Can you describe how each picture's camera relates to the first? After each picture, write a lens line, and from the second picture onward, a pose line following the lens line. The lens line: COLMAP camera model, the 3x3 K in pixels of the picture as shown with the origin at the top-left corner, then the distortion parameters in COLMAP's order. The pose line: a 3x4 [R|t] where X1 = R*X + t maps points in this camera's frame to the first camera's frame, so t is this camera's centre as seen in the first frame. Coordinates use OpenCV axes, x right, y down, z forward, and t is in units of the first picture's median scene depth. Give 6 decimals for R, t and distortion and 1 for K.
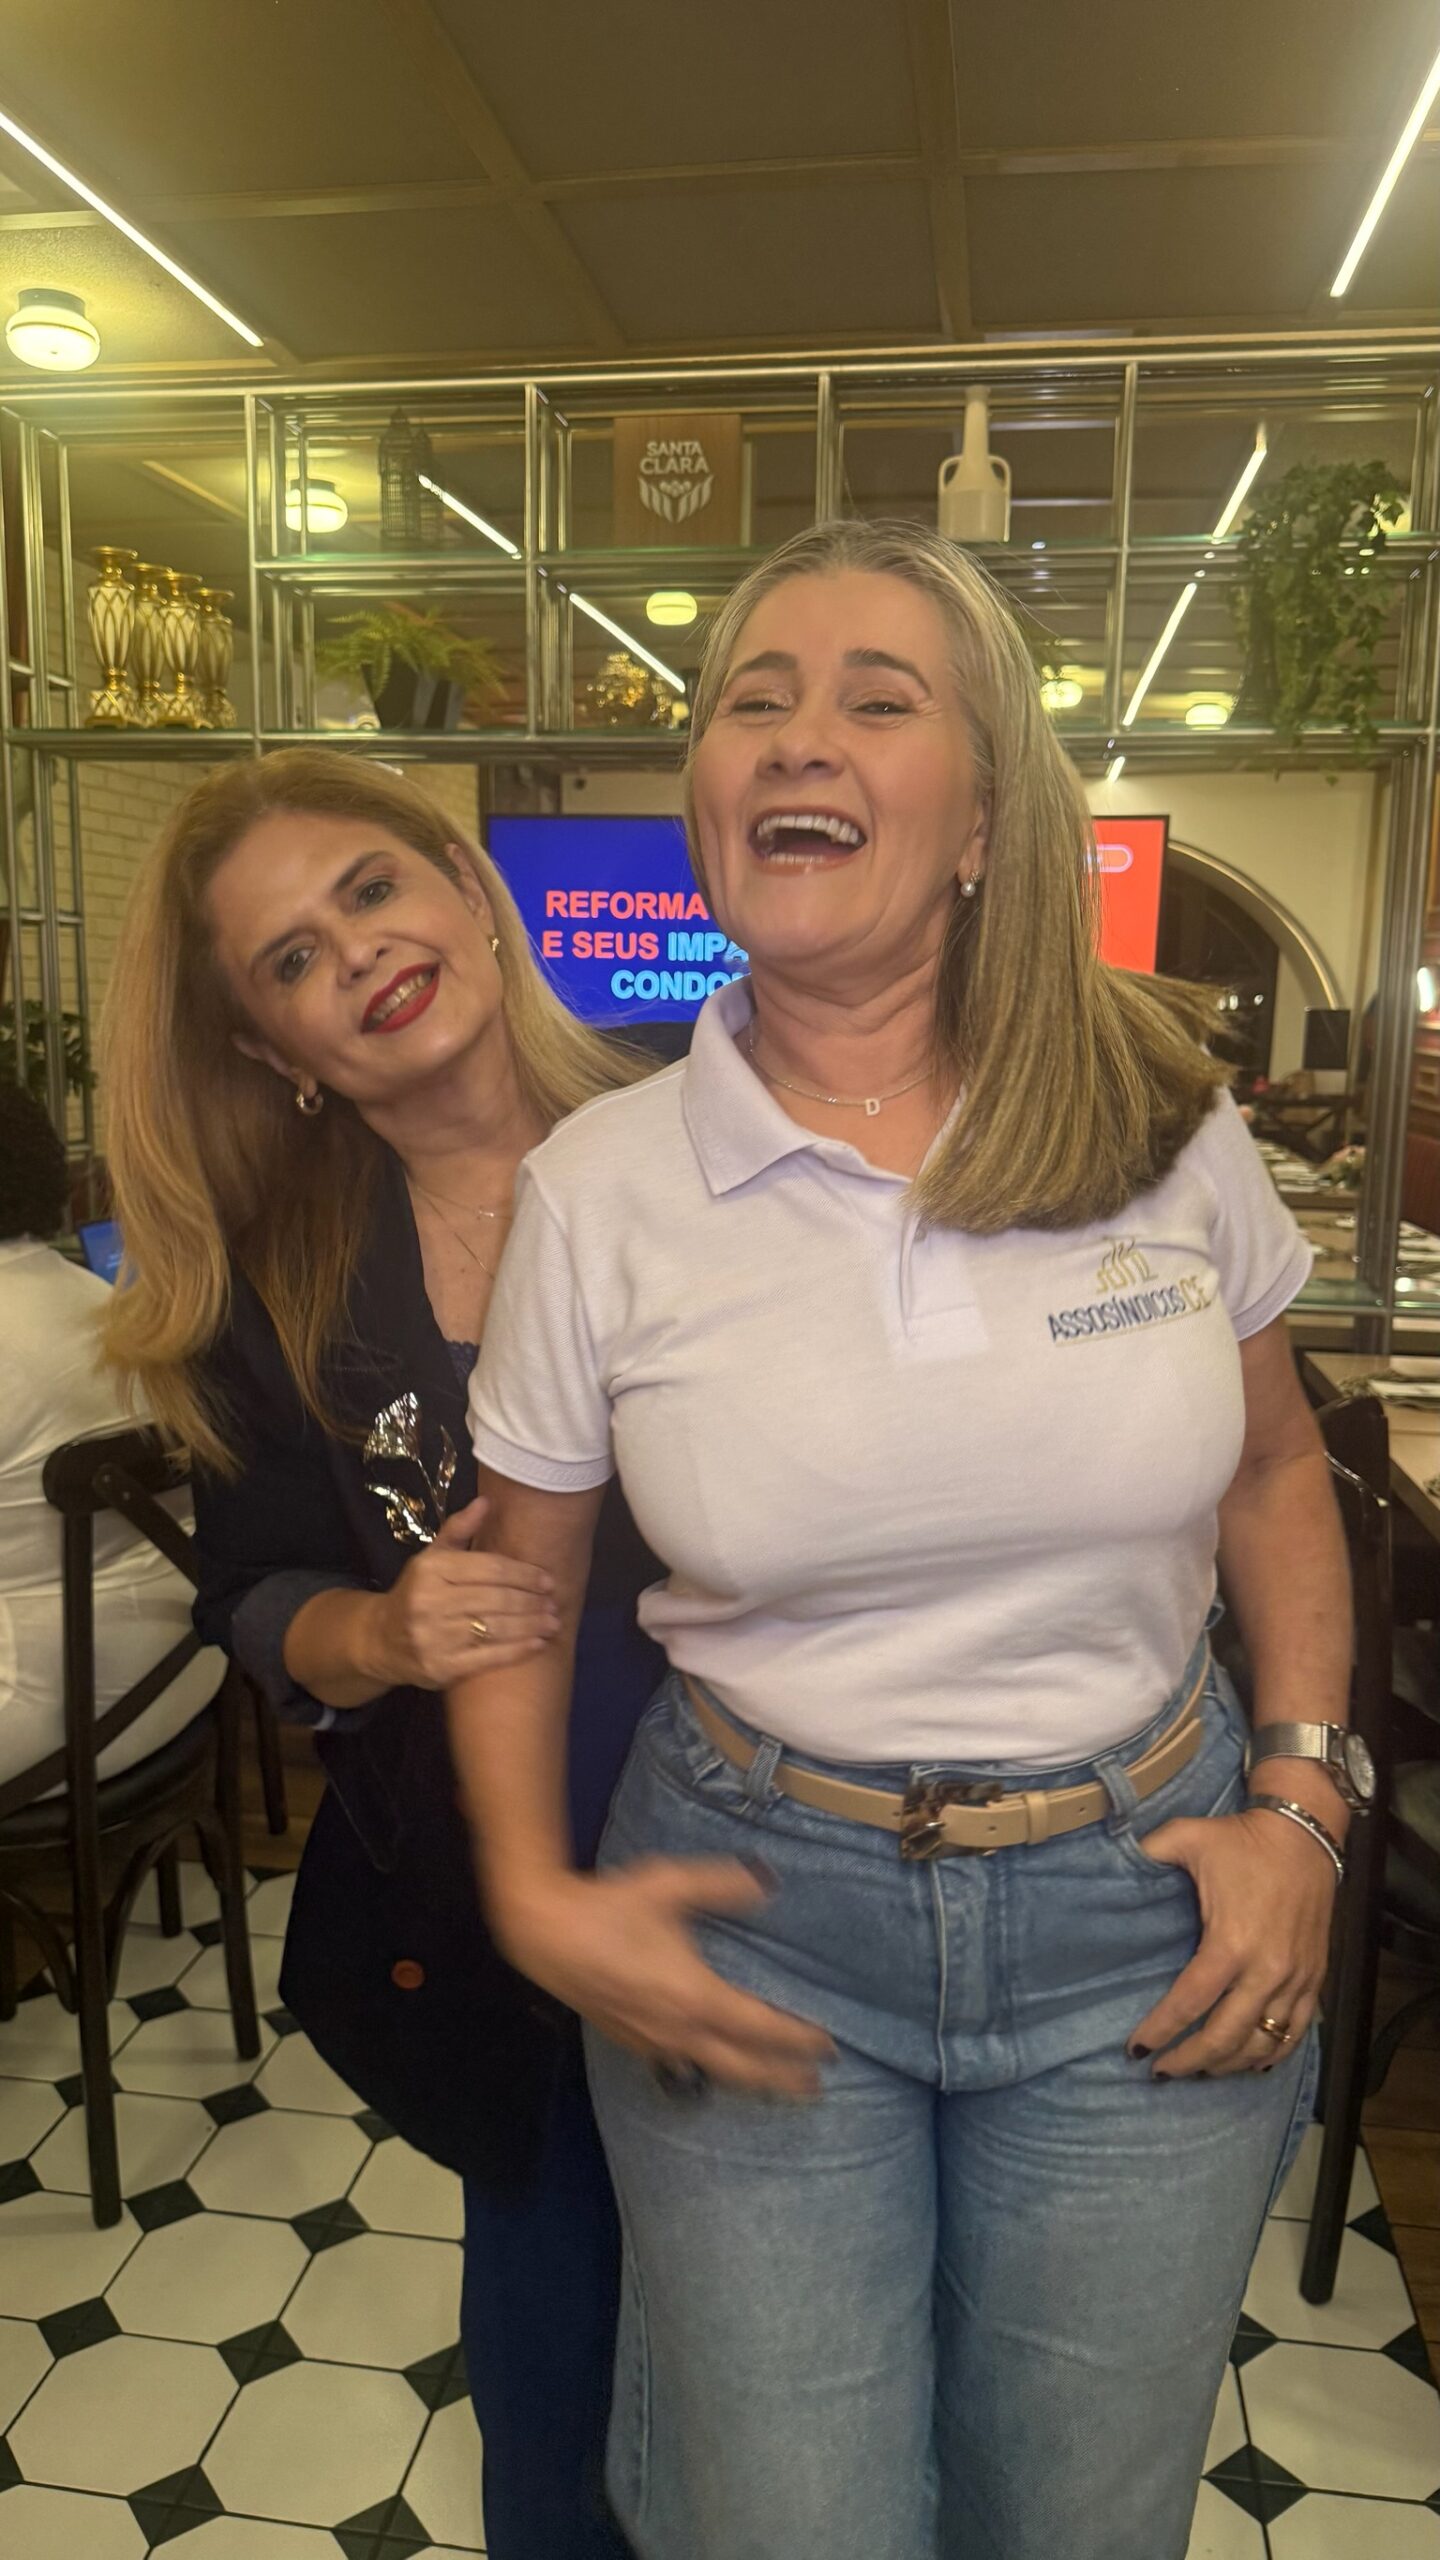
lens RADIAL K [[1877.7, 0, 708.6], [0, 1877.7, 1346.2], [0, 0, 1]] dist [0.011553, -0.006548]
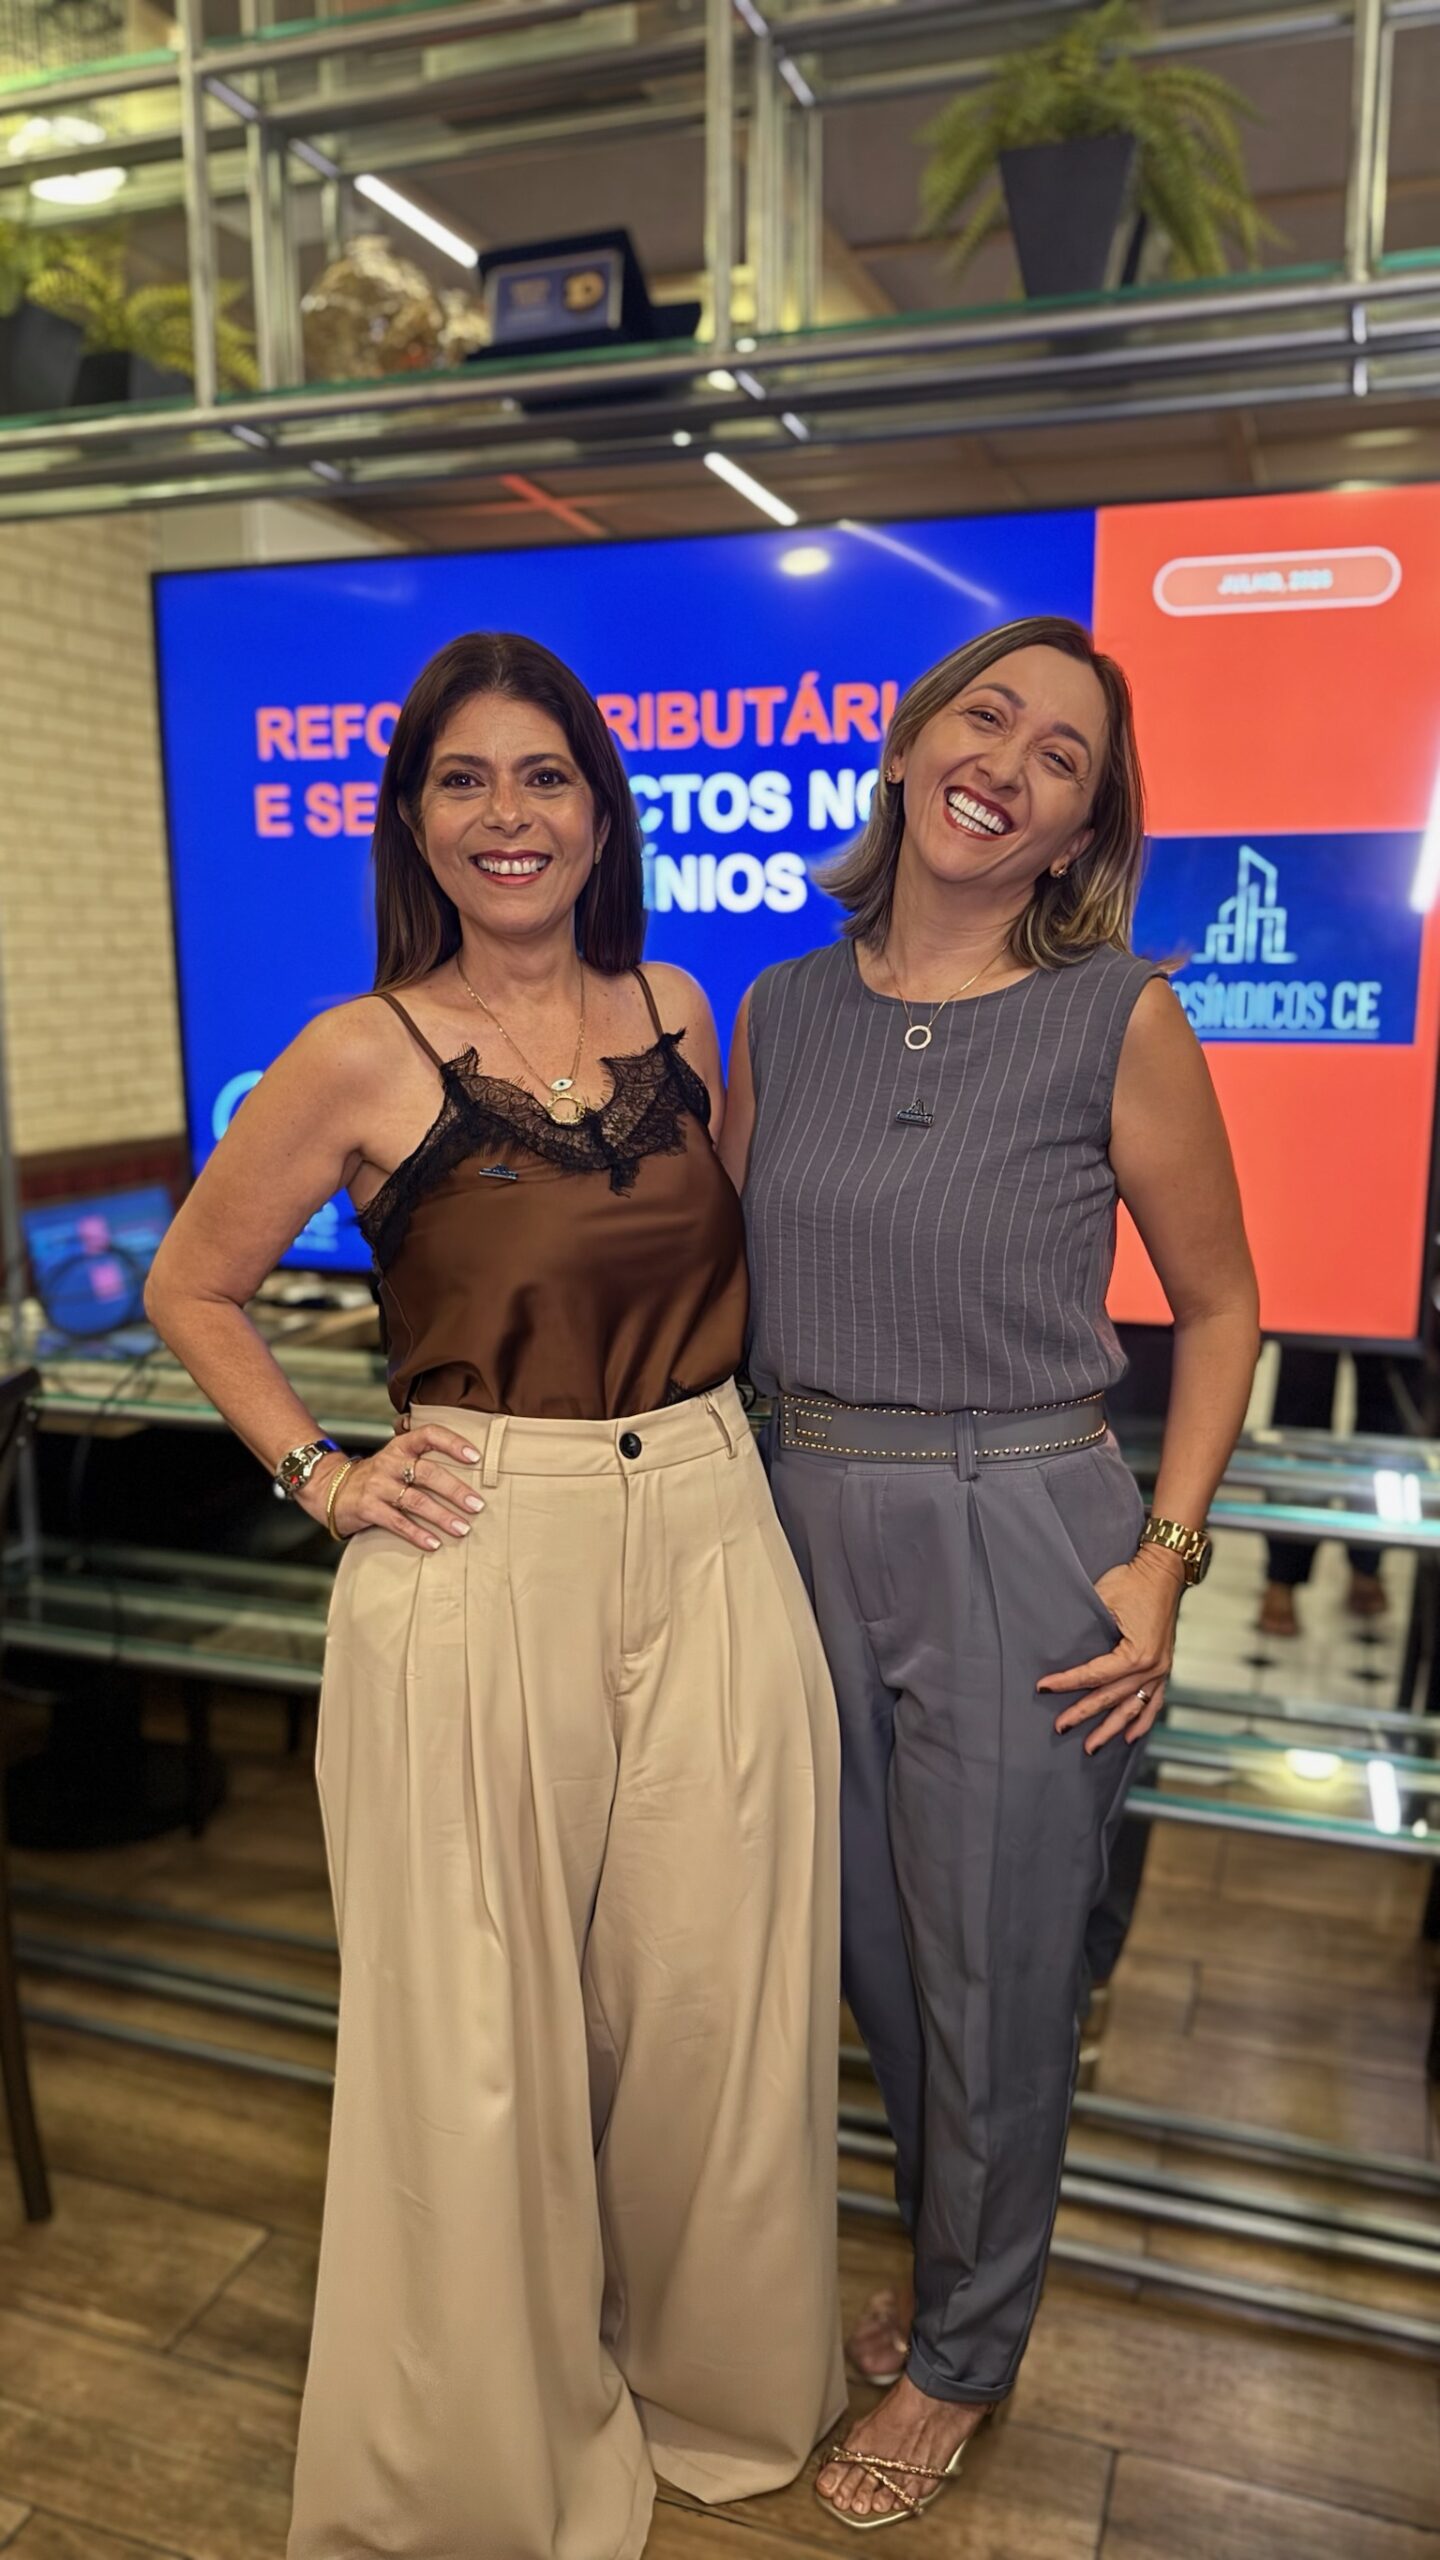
lens RADIAL K [[1830.0, 0, 719.5], [0, 1830.0, 1278.0], [0, 0, 1]] dist [0.009560, -0.015069]
pose [[0.985502, 0.013209, -0.169147, 0.134061], [-0.014383, 0.999880, -0.005716, -0.080640], [0.169051, 0.008066, 0.985574, 0.514557]]
